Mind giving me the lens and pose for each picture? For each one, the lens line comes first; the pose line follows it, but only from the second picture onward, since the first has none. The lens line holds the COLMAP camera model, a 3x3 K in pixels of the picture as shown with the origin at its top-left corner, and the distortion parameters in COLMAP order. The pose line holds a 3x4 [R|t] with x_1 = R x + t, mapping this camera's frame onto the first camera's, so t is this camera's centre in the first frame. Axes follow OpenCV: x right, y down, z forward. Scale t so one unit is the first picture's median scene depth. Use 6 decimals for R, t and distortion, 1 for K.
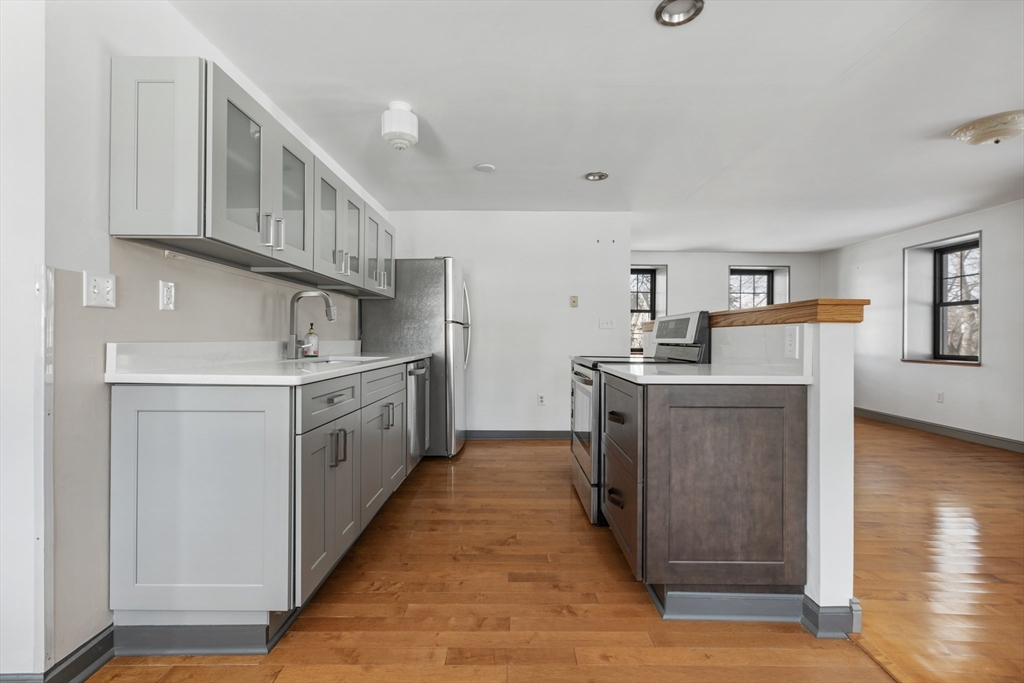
lens RADIAL K [[458.5, 0, 509.0], [0, 458.5, 339.0], [0, 0, 1]] dist [-0.000183, -0.000143]
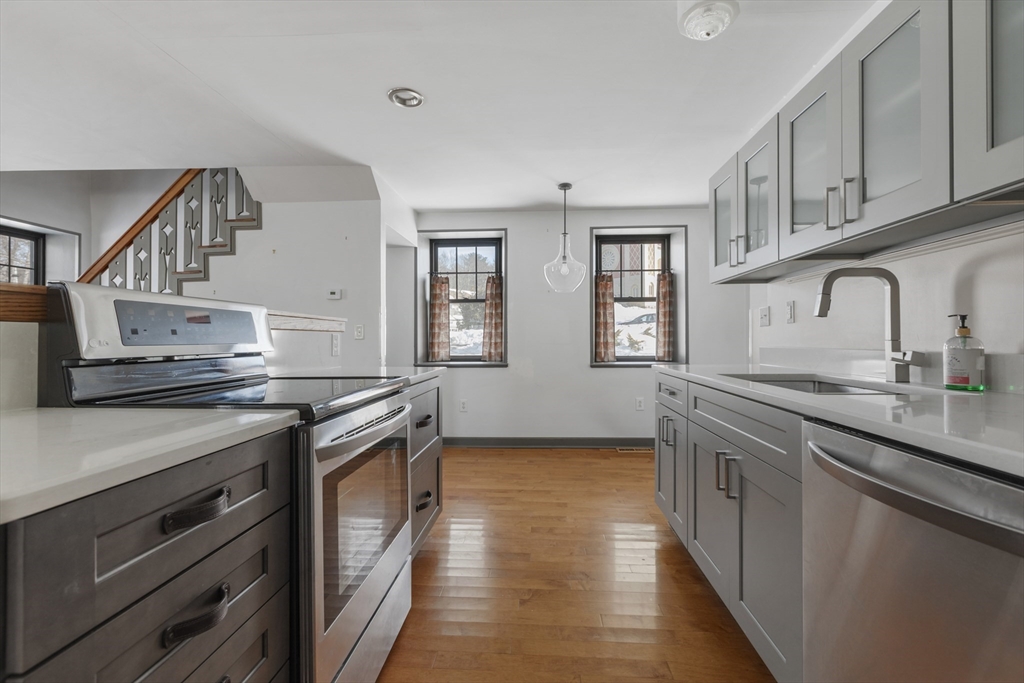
lens RADIAL K [[458.5, 0, 509.0], [0, 458.5, 339.0], [0, 0, 1]] dist [-0.000183, -0.000143]
pose [[-0.997981, -0.005435, 0.063287, -0.011777], [-0.005213, 0.999980, 0.003671, -0.017196], [-0.063305, 0.003333, -0.997989, 1.631541]]
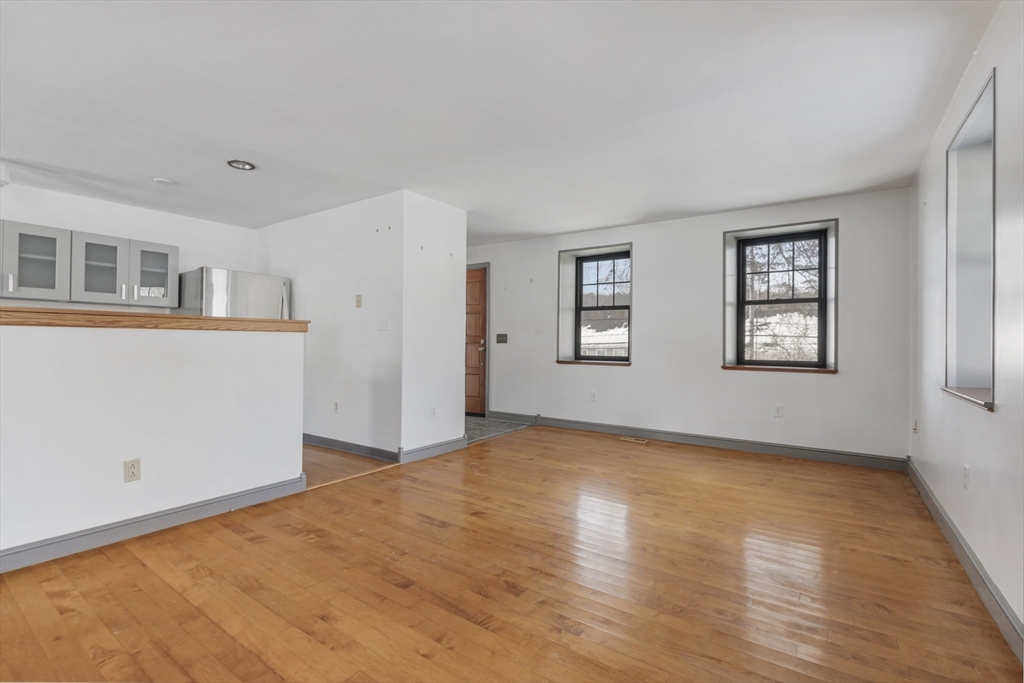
lens RADIAL K [[462.5, 0, 510.7], [0, 462.5, 337.0], [0, 0, 1]] dist [-0.000841, -0.000640]
pose [[0.818694, -0.004338, -0.574214, 1.674400], [-0.001946, 0.999945, -0.010329, -0.000941], [0.574227, 0.009573, 0.818640, 0.789660]]
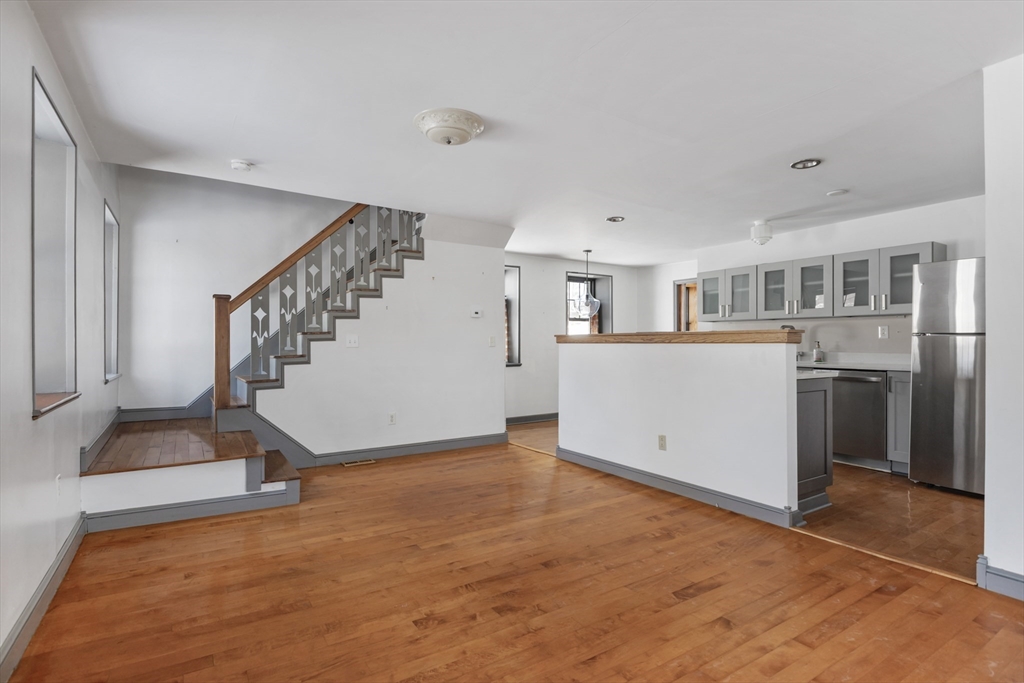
lens RADIAL K [[510.1, 0, 504.6], [0, 510.1, 344.4], [0, 0, 1]] dist [-0.015836, 0.000269]
pose [[-0.842358, -0.006552, -0.538878, 1.683629], [-0.007986, 0.999968, 0.000324, -0.017676], [0.538859, 0.004576, -0.842384, 2.141972]]
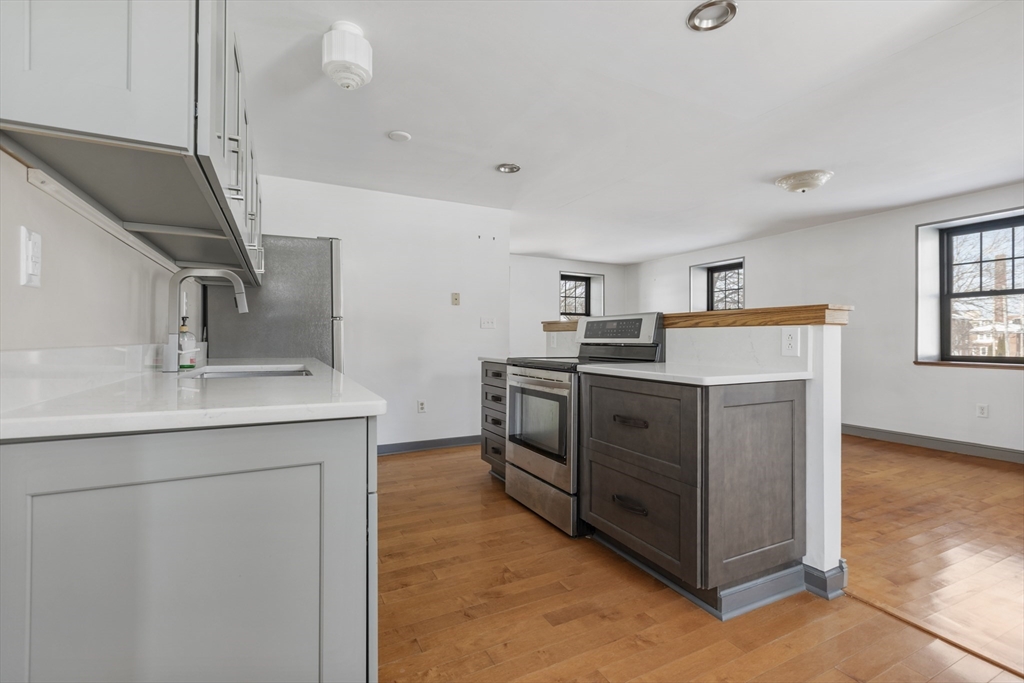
lens RADIAL K [[462.5, 0, 510.7], [0, 462.5, 337.0], [0, 0, 1]] dist [-0.000841, -0.000640]
pose [[0.890468, -0.001244, 0.455044, -0.345086], [0.002879, 0.999992, -0.002901, -0.002374], [-0.455036, 0.003893, 0.890464, 0.204995]]
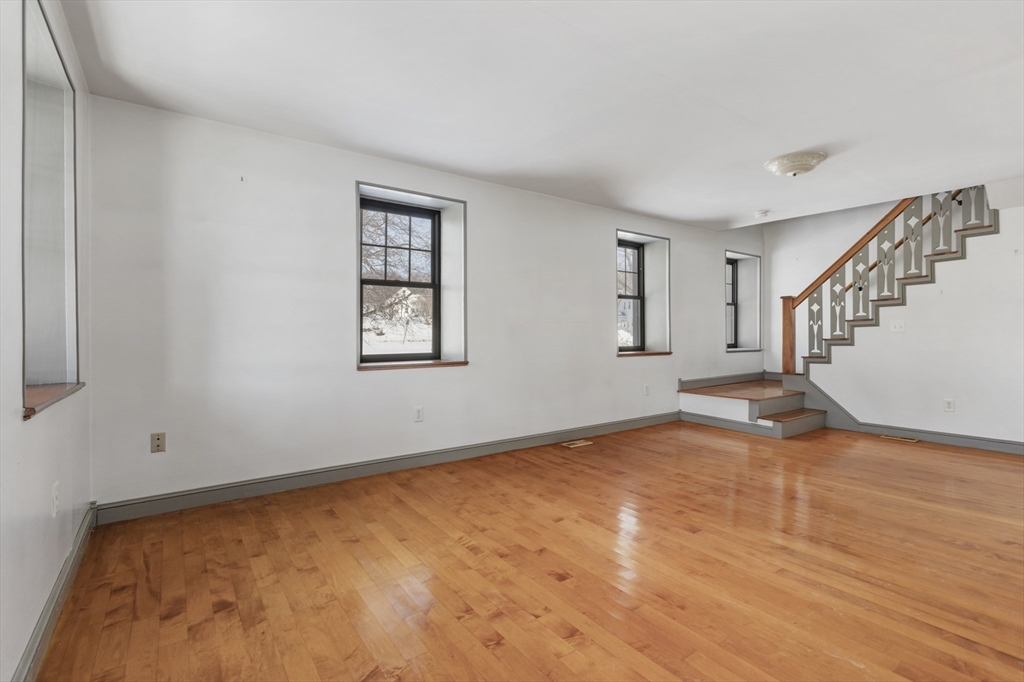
lens RADIAL K [[462.5, 0, 510.7], [0, 462.5, 336.5], [0, 0, 1]] dist [-0.000841, -0.000640]
pose [[-0.584553, -0.009136, 0.811304, 0.541920], [-0.000010, 0.999937, 0.011252, -0.005144], [-0.811356, 0.006570, -0.584516, 2.610926]]
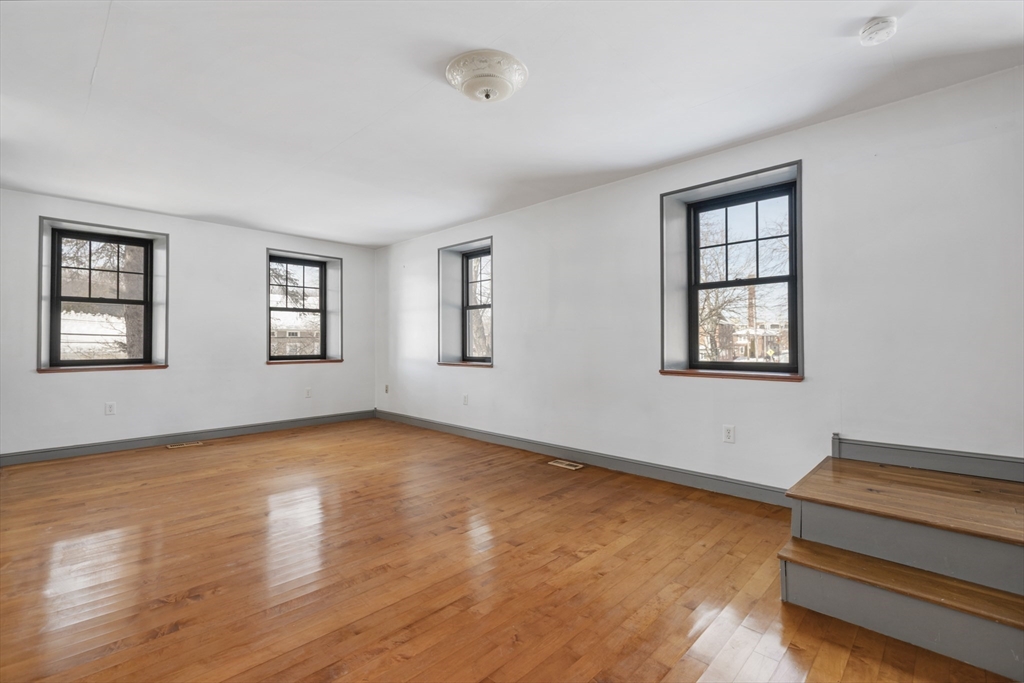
lens RADIAL K [[462.5, 0, 510.7], [0, 462.5, 337.0], [0, 0, 1]] dist [-0.000841, -0.000640]
pose [[0.692441, -0.000321, 0.721475, 0.555727], [0.009893, 0.999910, -0.009051, 0.001269], [-0.721407, 0.013405, 0.692381, 0.452128]]
